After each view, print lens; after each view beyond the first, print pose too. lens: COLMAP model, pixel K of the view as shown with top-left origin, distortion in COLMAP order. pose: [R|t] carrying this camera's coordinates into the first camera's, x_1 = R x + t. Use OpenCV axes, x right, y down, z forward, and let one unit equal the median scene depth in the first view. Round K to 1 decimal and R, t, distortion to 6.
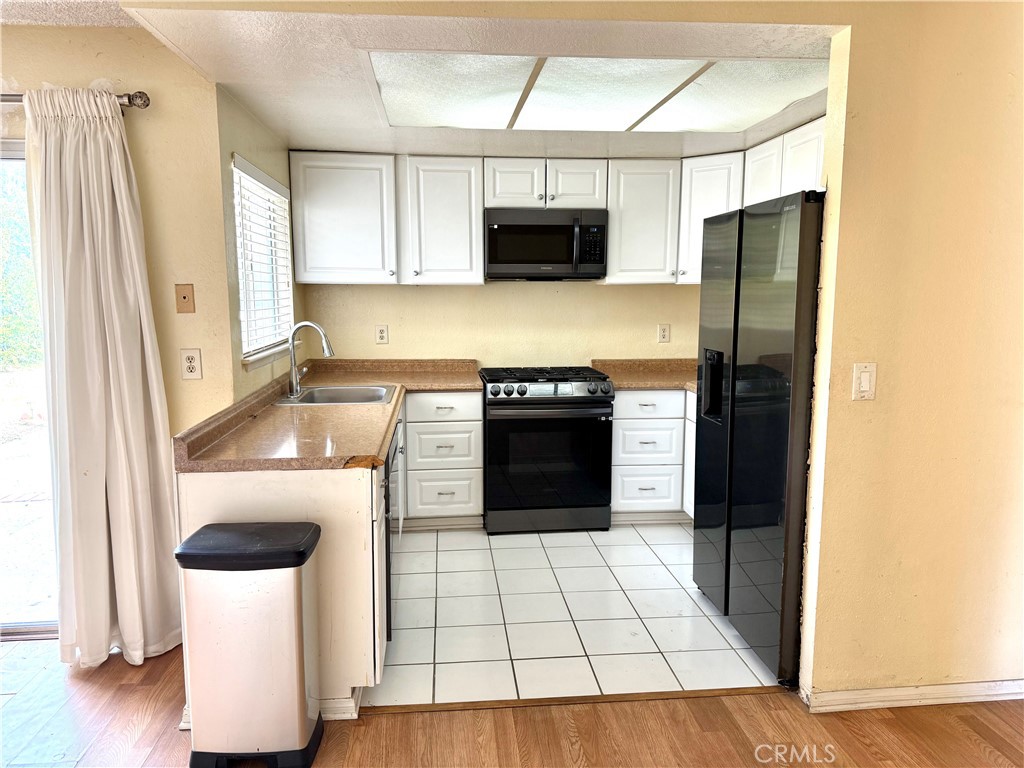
lens RADIAL K [[713.5, 0, 517.7], [0, 713.5, 386.4], [0, 0, 1]] dist [0.142999, -0.242690]
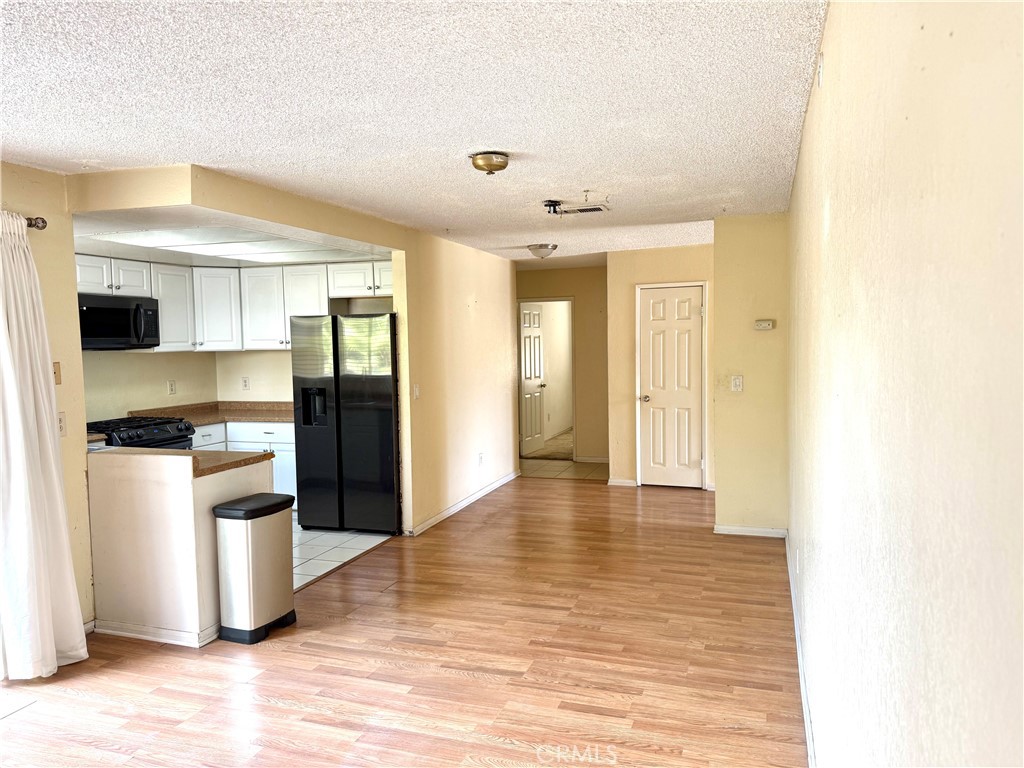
lens RADIAL K [[713.5, 0, 517.7], [0, 713.5, 386.4], [0, 0, 1]] dist [0.142999, -0.242690]
pose [[0.419283, -0.066136, 0.905443, -0.852485], [0.136368, 0.990615, 0.009209, 0.000182], [-0.897555, 0.119612, 0.424367, -0.181735]]
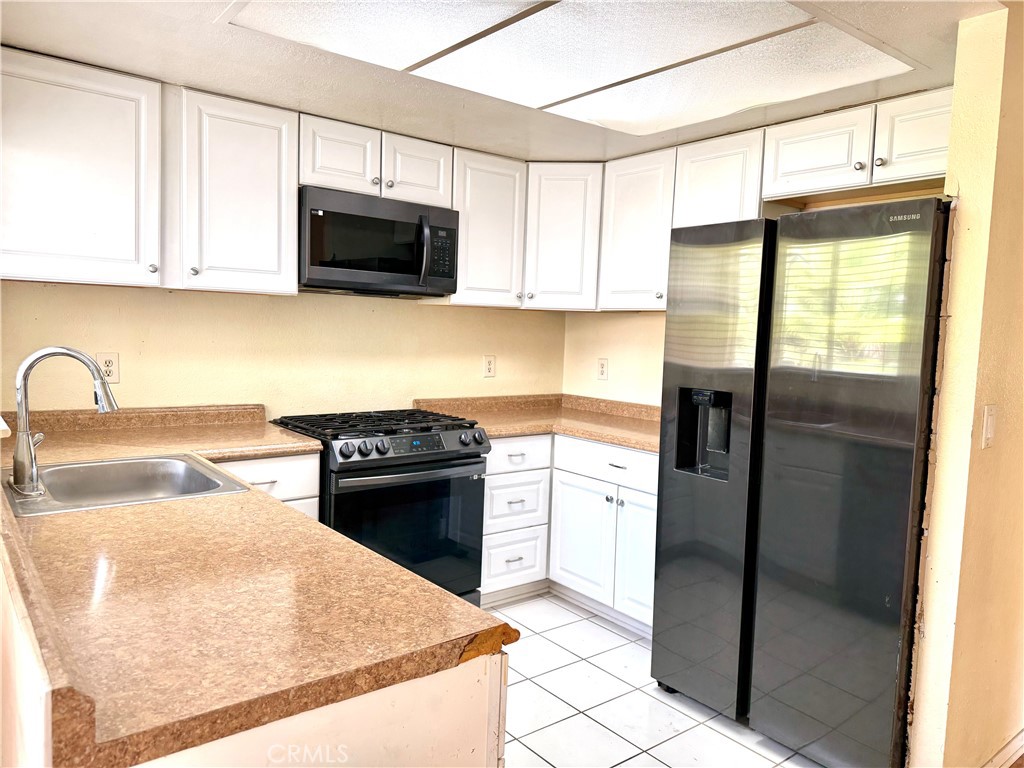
lens RADIAL K [[713.5, 0, 517.7], [0, 713.5, 386.4], [0, 0, 1]] dist [0.142999, -0.242690]
pose [[0.842018, -0.015445, 0.539228, -0.247642], [0.037333, 0.998862, -0.029687, -0.027189], [-0.538155, 0.045128, 0.841637, 0.312004]]
